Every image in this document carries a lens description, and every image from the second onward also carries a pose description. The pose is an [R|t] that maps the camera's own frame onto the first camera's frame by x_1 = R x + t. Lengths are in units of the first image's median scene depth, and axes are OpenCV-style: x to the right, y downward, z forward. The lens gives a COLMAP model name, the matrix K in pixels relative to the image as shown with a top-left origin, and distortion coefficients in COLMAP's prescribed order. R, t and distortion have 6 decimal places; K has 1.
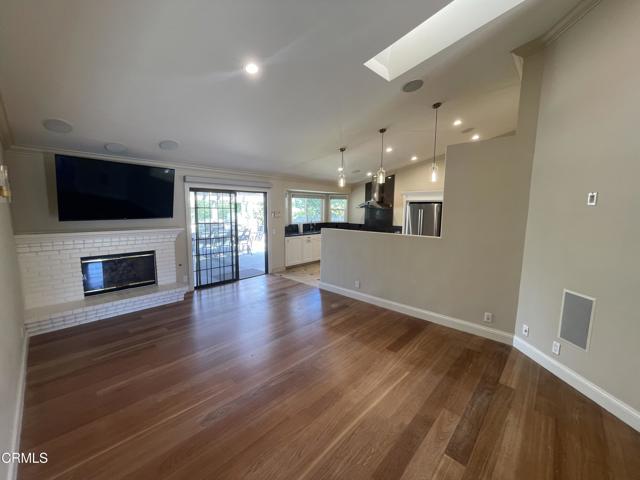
lens RADIAL K [[258.4, 0, 320.0], [0, 258.4, 240.0], [0, 0, 1]] dist [0.000583, 0.000163]
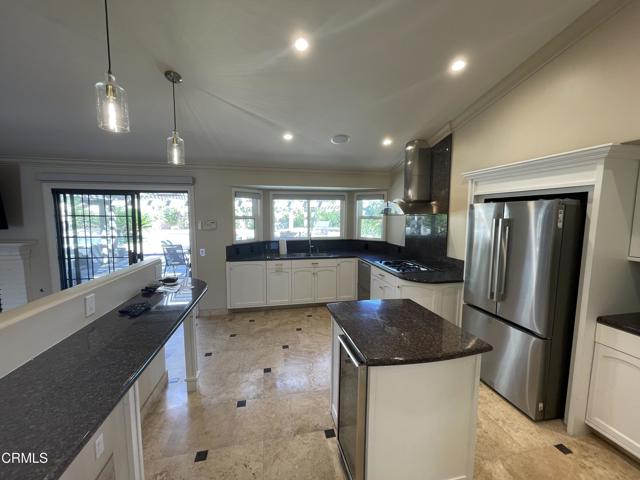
lens RADIAL K [[258.9, 0, 320.0], [0, 258.9, 240.0], [0, 0, 1]] dist [-0.000614, 0.000736]
pose [[0.819525, 0.049488, -0.570902, 0.371020], [-0.066388, 0.997755, -0.008809, -0.067431], [0.569185, 0.045120, 0.820971, 0.559897]]
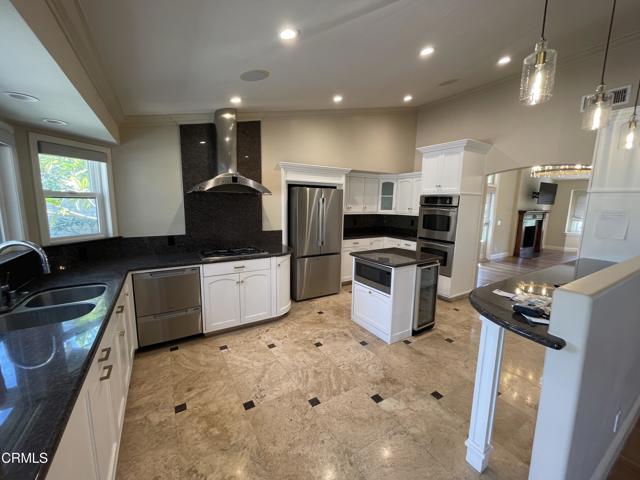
lens RADIAL K [[258.9, 0, 320.0], [0, 258.9, 240.0], [0, 0, 1]] dist [-0.000614, 0.000736]
pose [[0.261984, -0.147520, 0.953731, -0.160080], [0.106561, 0.986627, 0.123337, -0.091243], [-0.959171, 0.069318, 0.274201, 0.803723]]
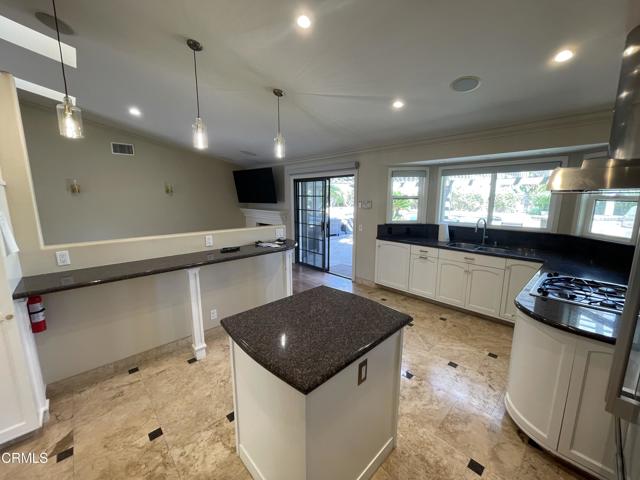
lens RADIAL K [[258.9, 0, 320.0], [0, 258.9, 240.0], [0, 0, 1]] dist [-0.000614, 0.000736]
pose [[-0.062540, 0.161199, -0.984938, 0.486312], [-0.121190, 0.978341, 0.167814, -0.095169], [0.990657, 0.129860, -0.041650, 0.806471]]
